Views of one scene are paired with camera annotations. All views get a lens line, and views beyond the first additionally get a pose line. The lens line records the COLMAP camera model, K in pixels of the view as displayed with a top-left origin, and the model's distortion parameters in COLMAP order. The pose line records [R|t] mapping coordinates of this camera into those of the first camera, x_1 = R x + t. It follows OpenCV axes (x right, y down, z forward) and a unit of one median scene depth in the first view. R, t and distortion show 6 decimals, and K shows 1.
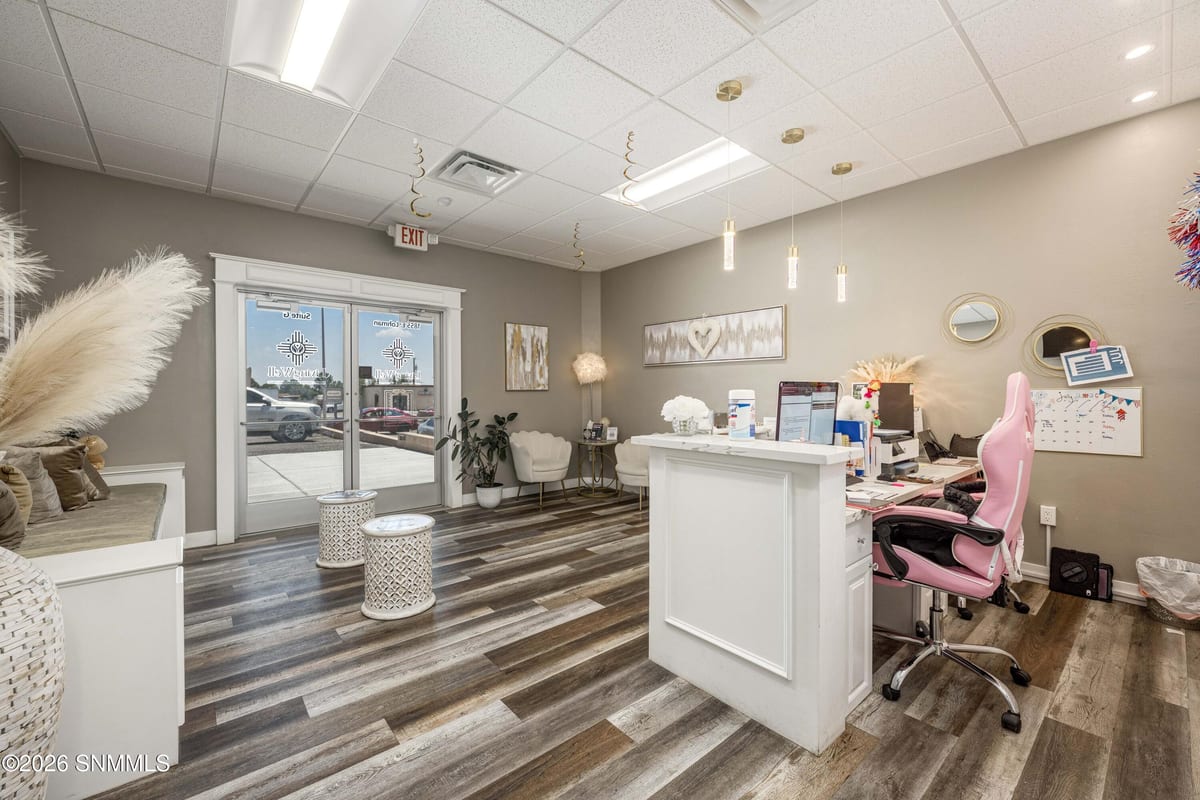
lens RADIAL K [[492.3, 0, 600.0], [0, 492.3, 400.0], [0, 0, 1]] dist [0.000474, 0.000022]
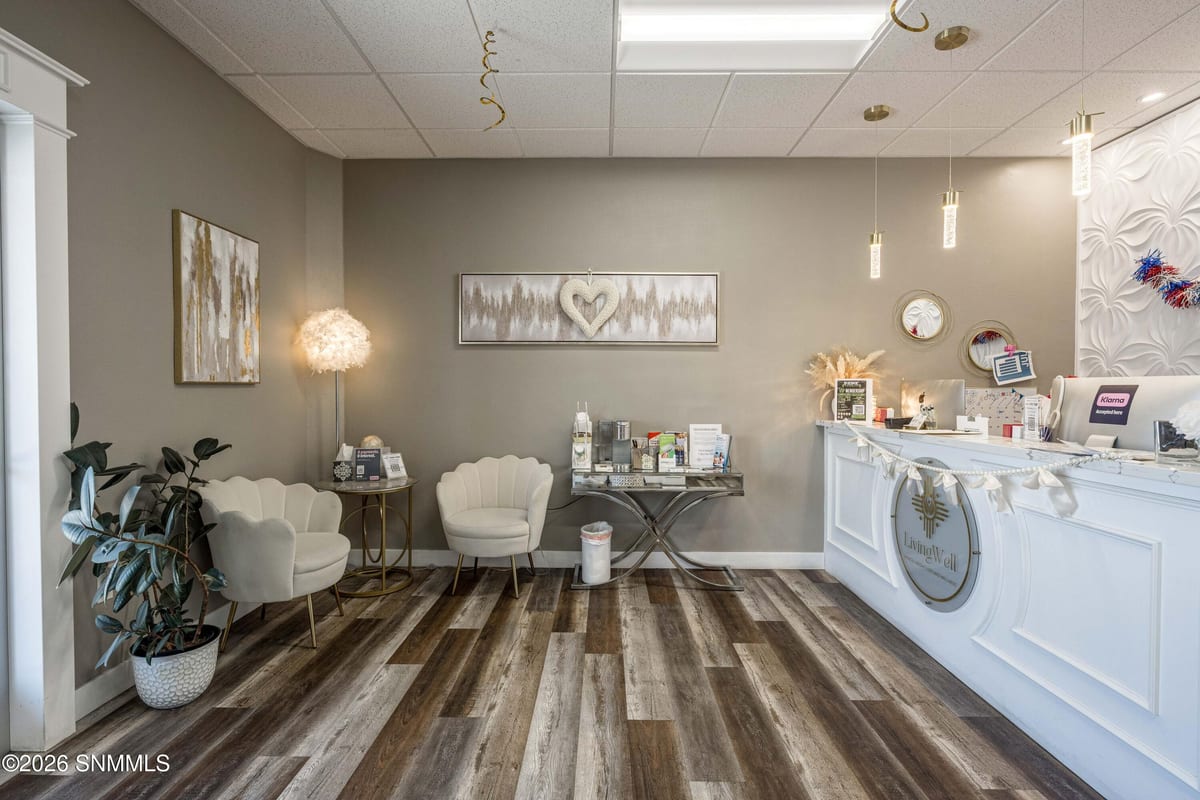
lens RADIAL K [[563.2, 0, 600.0], [0, 563.2, 400.0], [0, 0, 1]] dist [-0.005099, -0.000322]
pose [[0.658097, -0.011227, 0.752849, -0.347355], [0.007853, 0.999937, 0.008046, -0.007848], [-0.752892, 0.000617, 0.658144, 0.509651]]
